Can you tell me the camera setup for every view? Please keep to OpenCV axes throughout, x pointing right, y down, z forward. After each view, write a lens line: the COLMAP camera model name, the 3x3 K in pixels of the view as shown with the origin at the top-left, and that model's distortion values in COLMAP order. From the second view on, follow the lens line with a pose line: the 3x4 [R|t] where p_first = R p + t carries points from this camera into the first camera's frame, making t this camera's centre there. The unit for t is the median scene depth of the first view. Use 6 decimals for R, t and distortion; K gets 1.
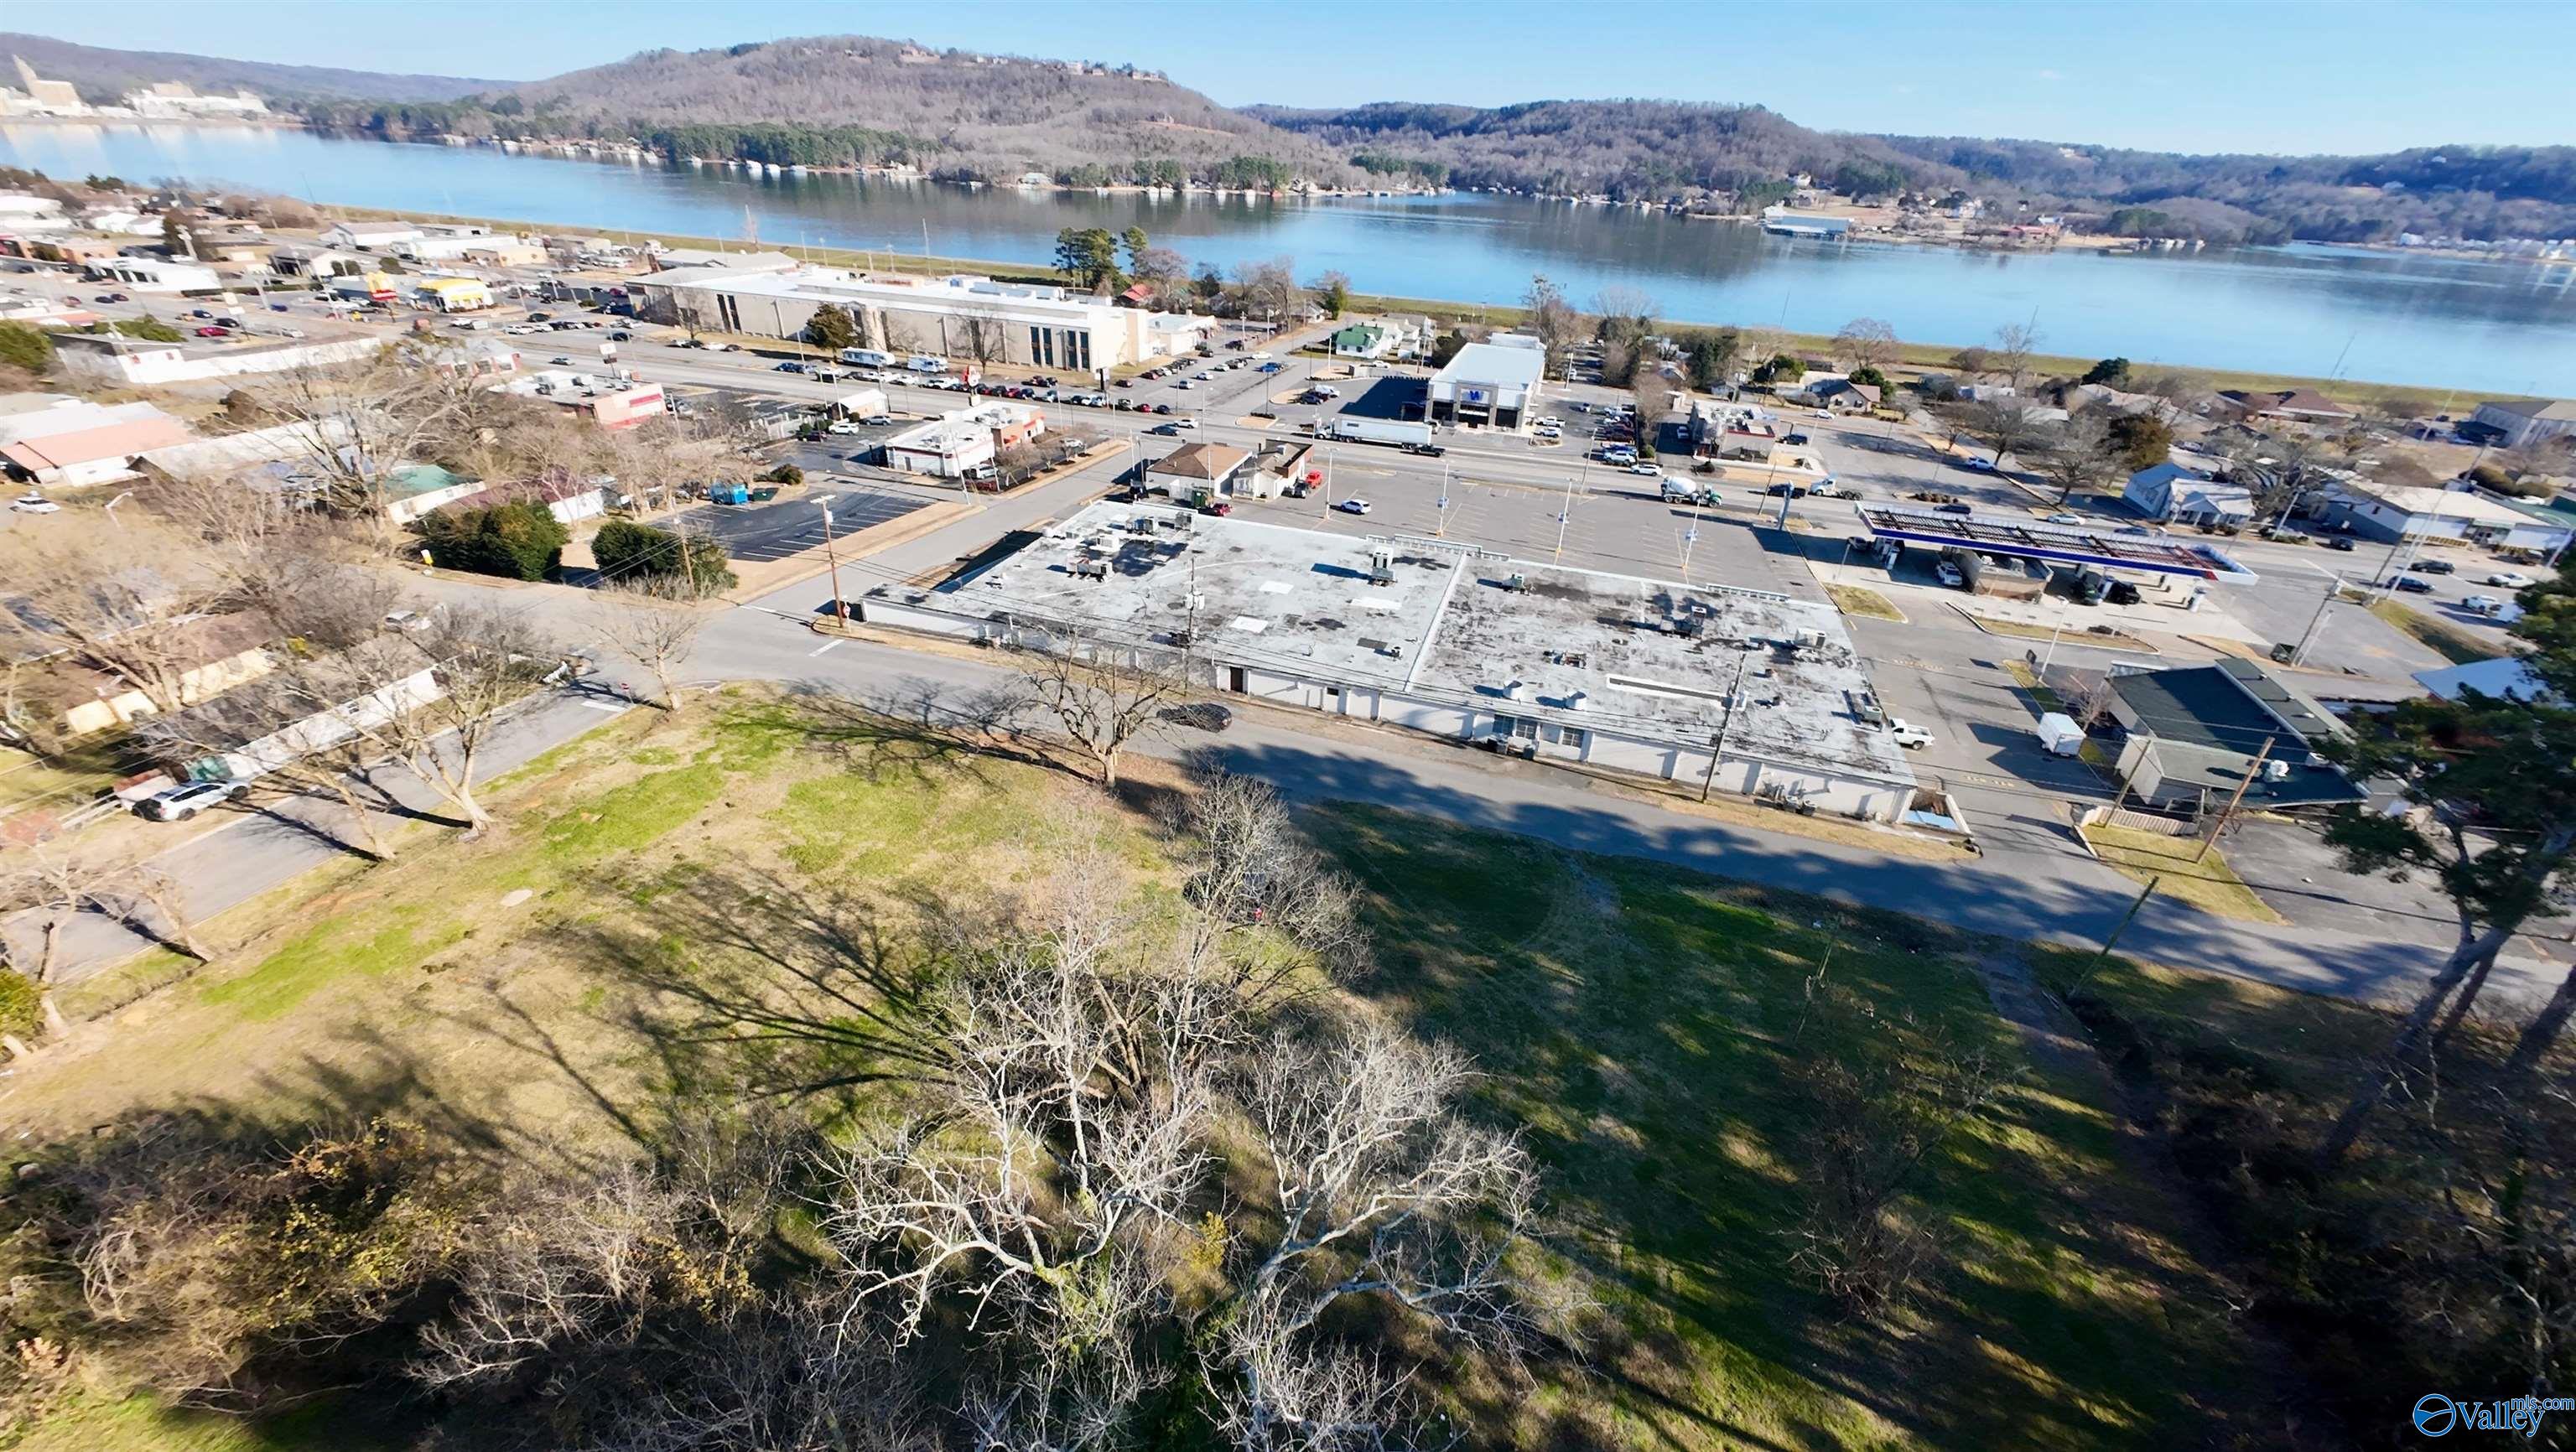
lens RADIAL K [[1007.6, 0, 1284.8], [0, 1007.6, 719.2], [0, 0, 1]] dist [-0.005392, 0.002324]
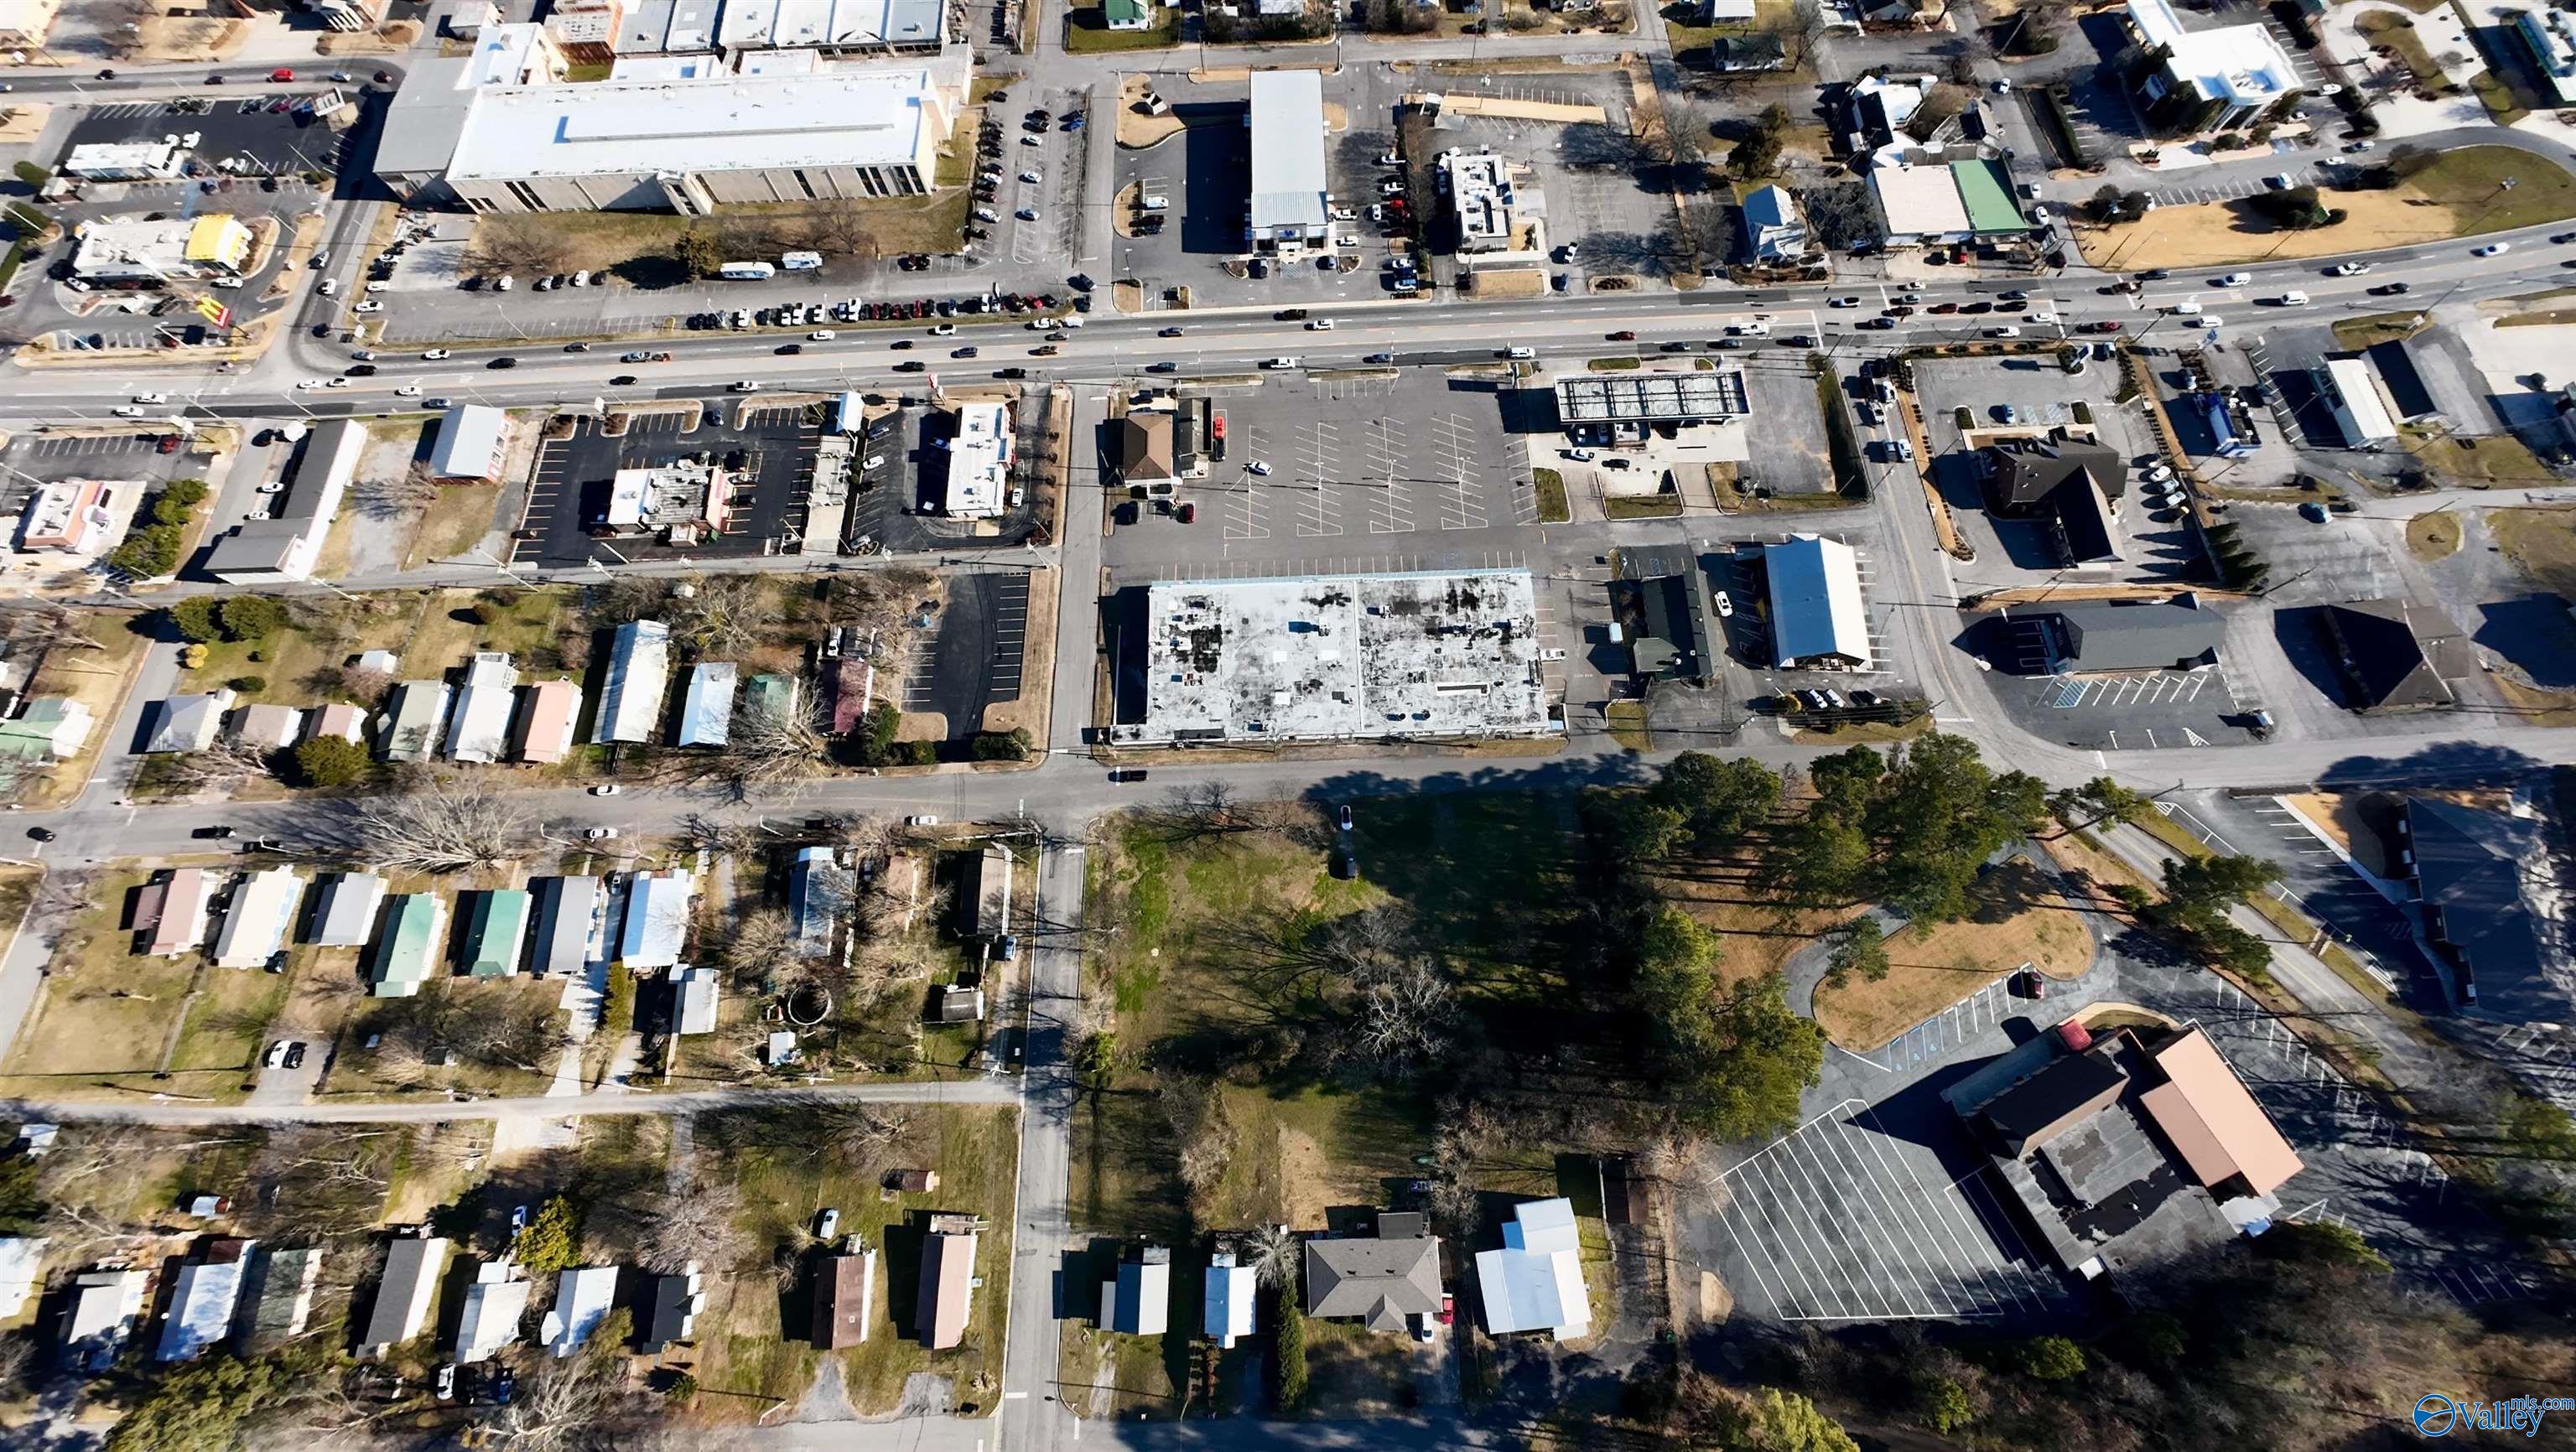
lens RADIAL K [[1005.1, 0, 1290.5], [0, 1005.1, 722.3], [0, 0, 1]] dist [-0.004230, 0.002775]
pose [[0.946881, -0.319302, 0.038240, -0.103127], [0.216003, 0.719588, 0.659952, -1.304955], [-0.238241, -0.616636, 0.750334, -0.617004]]
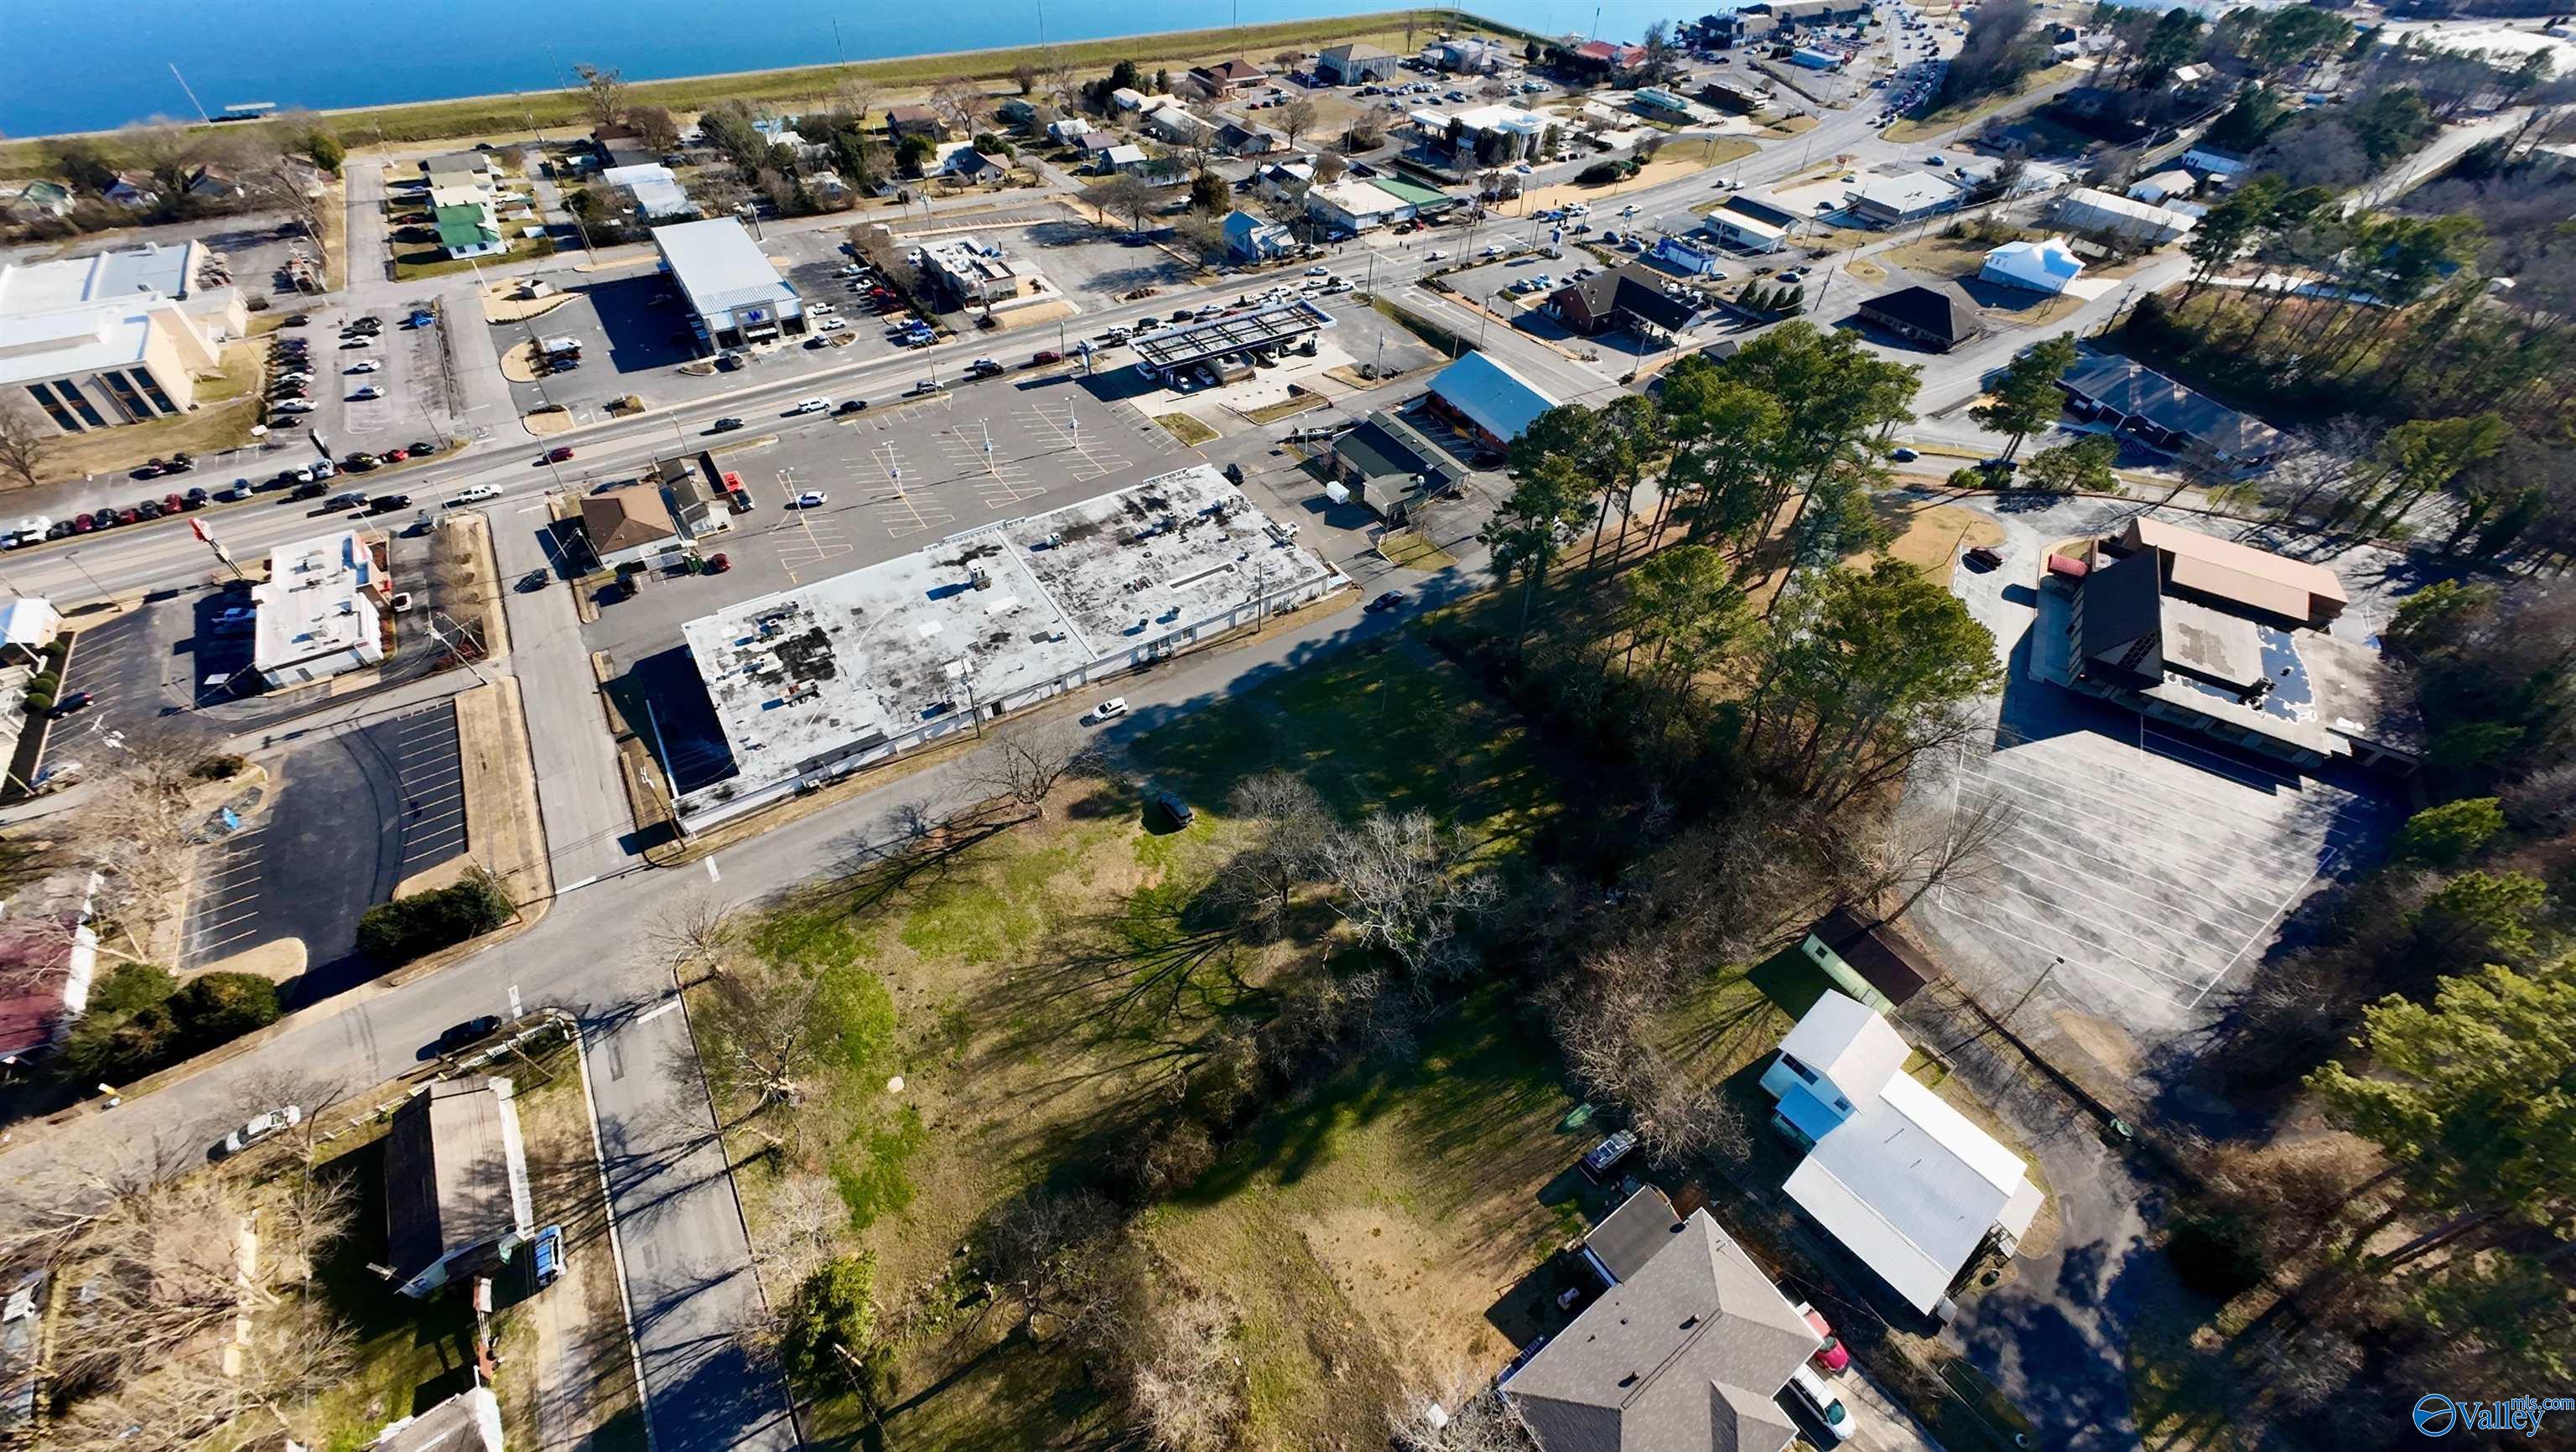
lens RADIAL K [[1005.1, 0, 1290.5], [0, 1005.1, 722.3], [0, 0, 1]] dist [-0.004230, 0.002775]
pose [[0.633321, -0.561923, 0.532115, -0.455903], [0.367867, 0.823529, 0.431827, -0.400118], [-0.680865, -0.077737, 0.728271, -0.304698]]
